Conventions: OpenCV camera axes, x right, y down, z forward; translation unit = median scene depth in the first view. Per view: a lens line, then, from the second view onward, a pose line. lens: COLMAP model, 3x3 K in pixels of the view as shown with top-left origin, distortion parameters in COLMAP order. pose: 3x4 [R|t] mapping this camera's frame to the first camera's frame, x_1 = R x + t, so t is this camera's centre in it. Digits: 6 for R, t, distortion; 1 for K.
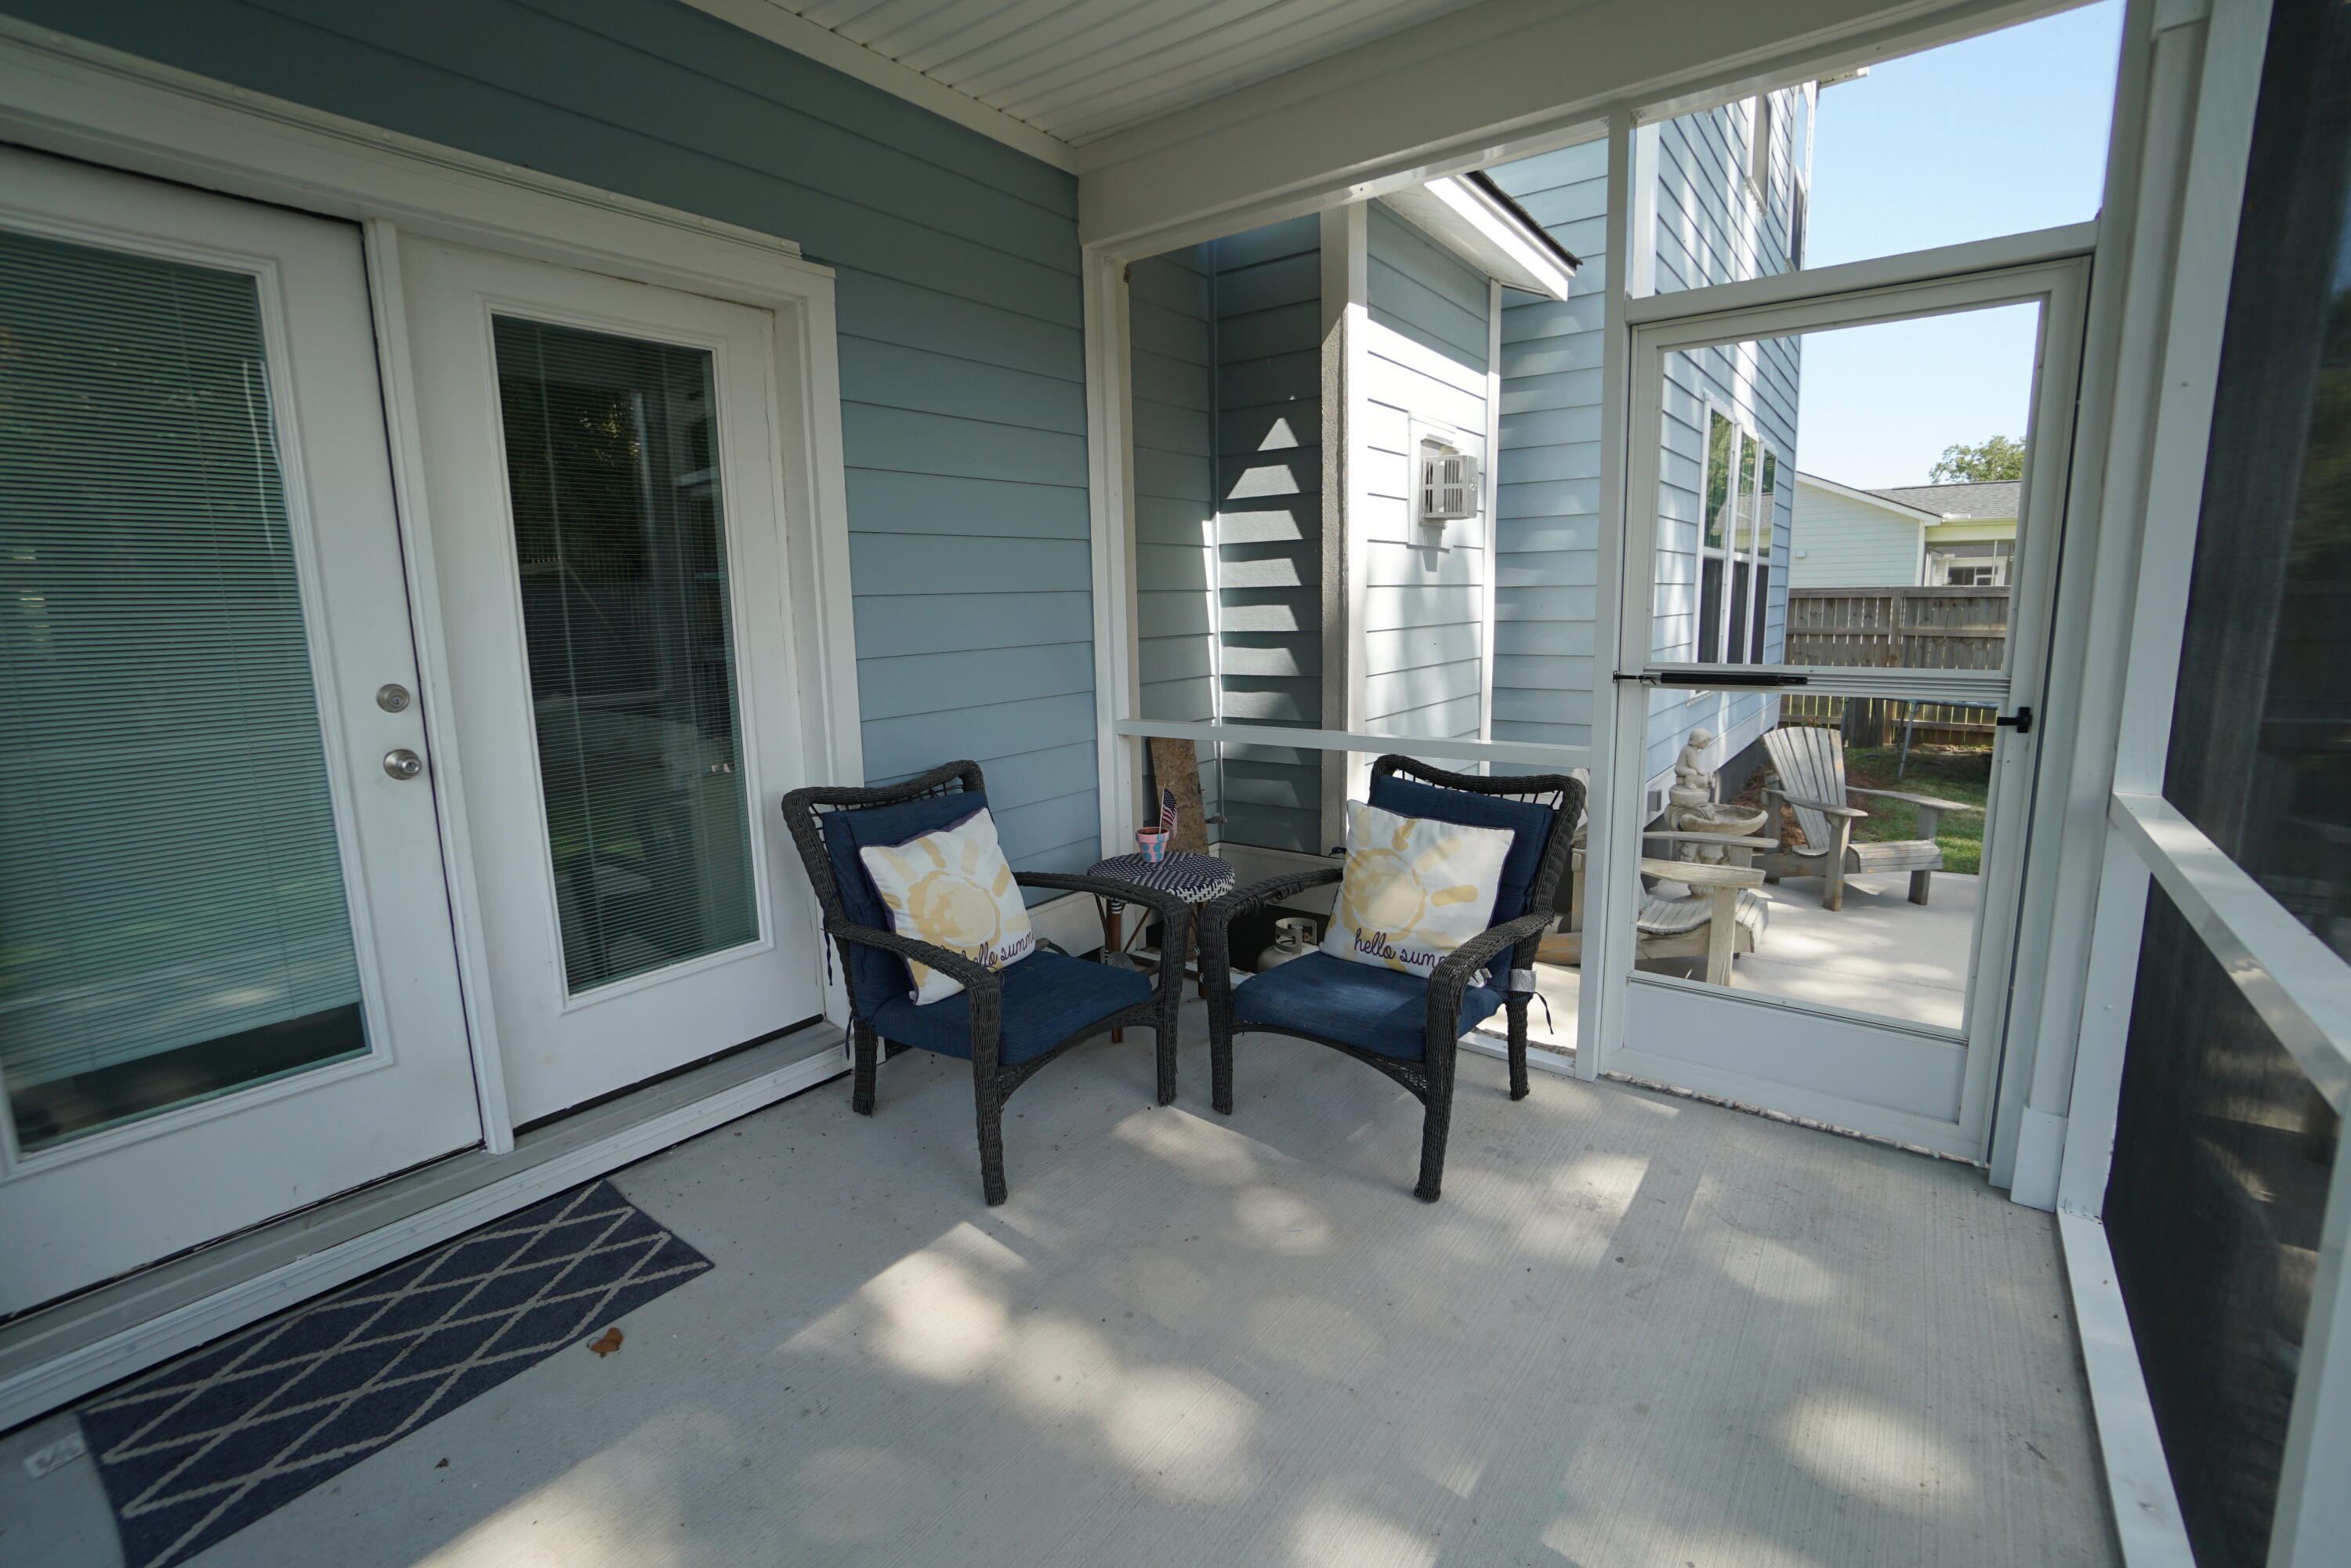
lens RADIAL K [[1019.5, 0, 1161.6], [0, 1019.5, 780.5], [0, 0, 1]] dist [-0.042562, 0.000467]
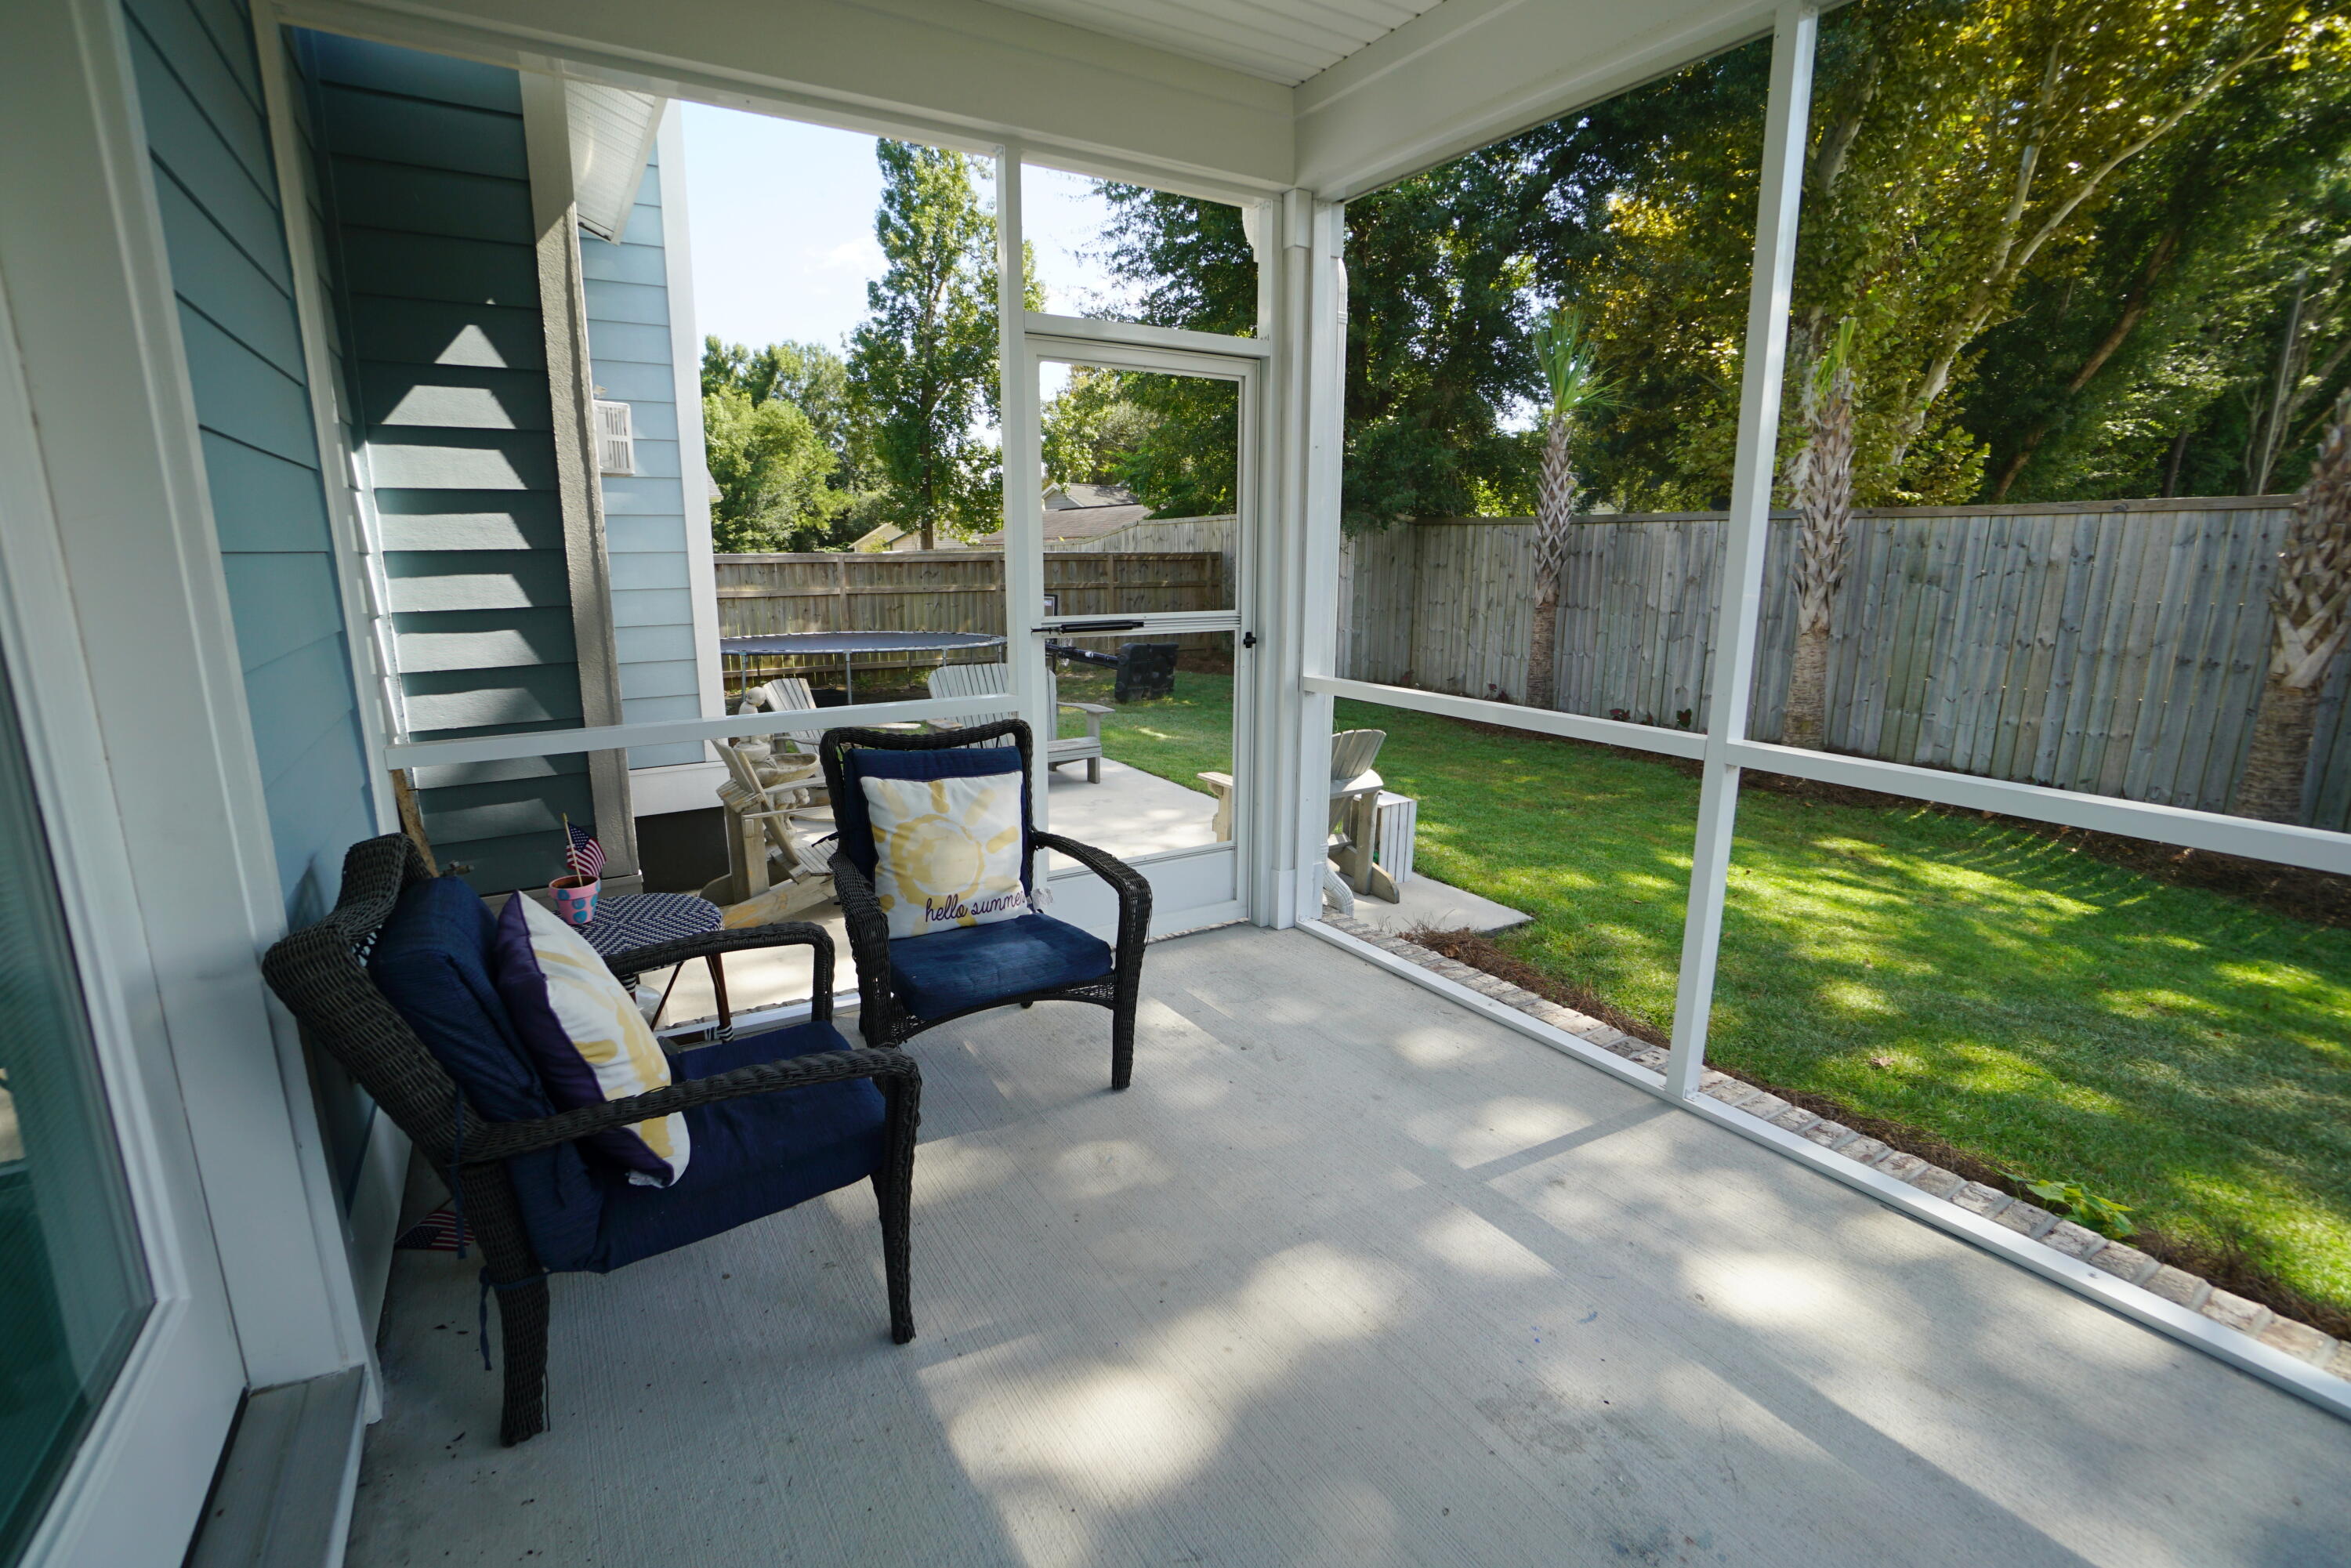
lens RADIAL K [[1019.5, 0, 1158.7], [0, 1019.5, 779.3], [0, 0, 1]] dist [-0.042562, 0.000467]
pose [[0.378606, -0.182392, 0.907409, -0.413217], [0.155254, 0.979015, 0.132007, -0.044714], [-0.912444, 0.090900, 0.398979, 0.269565]]
